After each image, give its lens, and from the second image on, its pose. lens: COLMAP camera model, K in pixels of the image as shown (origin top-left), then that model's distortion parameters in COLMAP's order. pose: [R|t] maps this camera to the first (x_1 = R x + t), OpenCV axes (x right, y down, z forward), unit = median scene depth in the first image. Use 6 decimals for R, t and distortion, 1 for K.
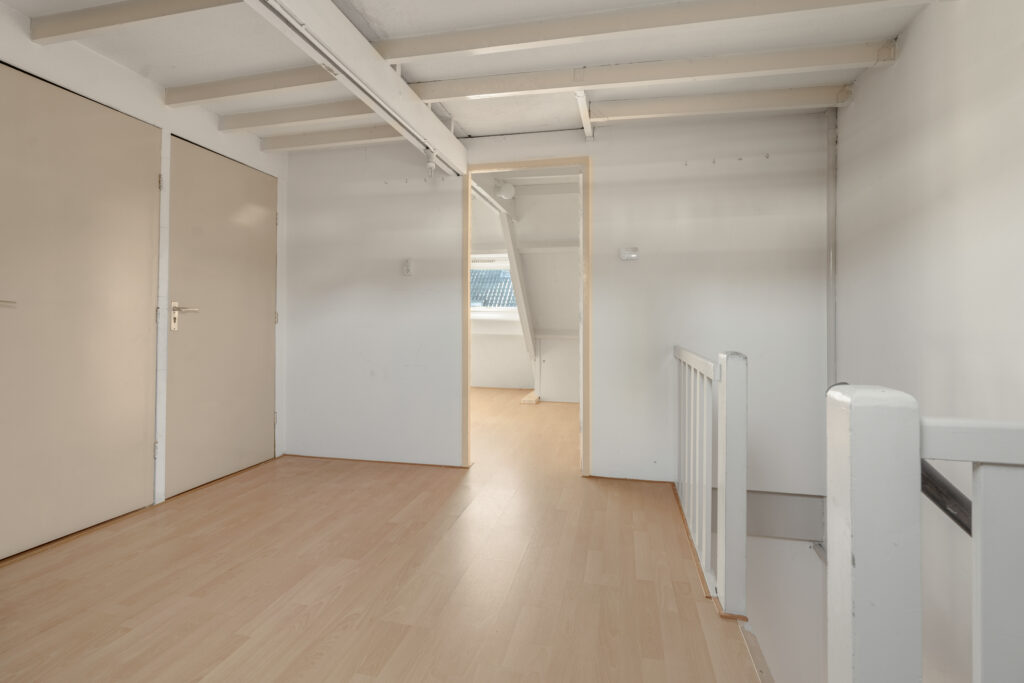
lens RADIAL K [[470.5, 0, 507.5], [0, 470.5, 326.2], [0, 0, 1]] dist [-0.012669, 0.004499]
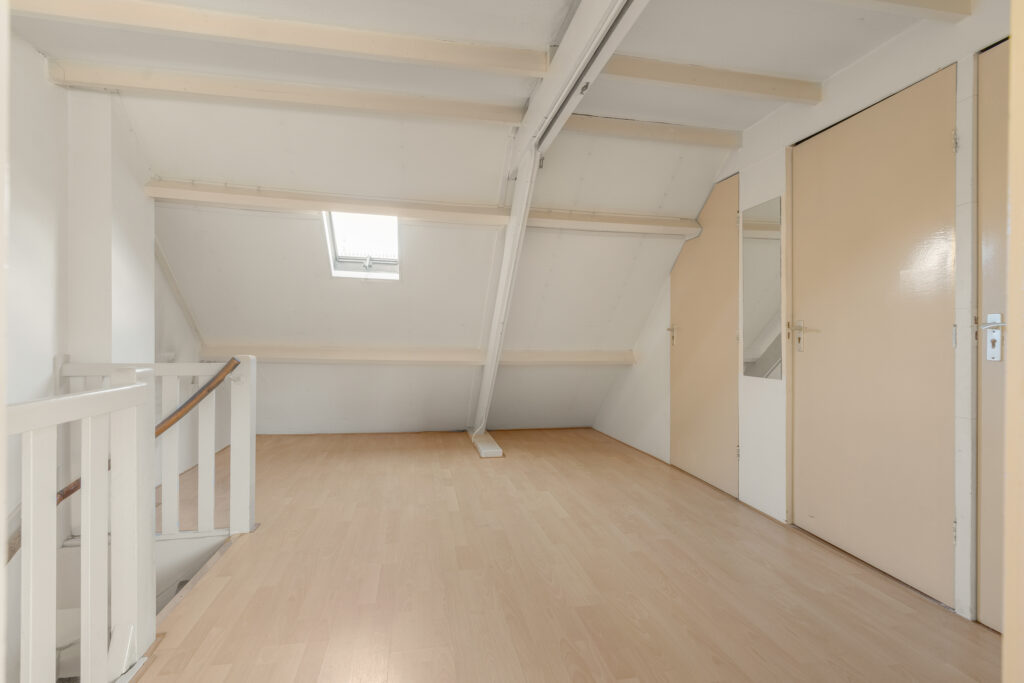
lens RADIAL K [[470.5, 0, 507.5], [0, 470.5, 326.2], [0, 0, 1]] dist [-0.012669, 0.004499]
pose [[-0.909255, -0.020136, -0.415751, 0.142805], [-0.019759, 0.999791, -0.005209, -0.022992], [0.415770, 0.003479, -0.909463, 1.398021]]
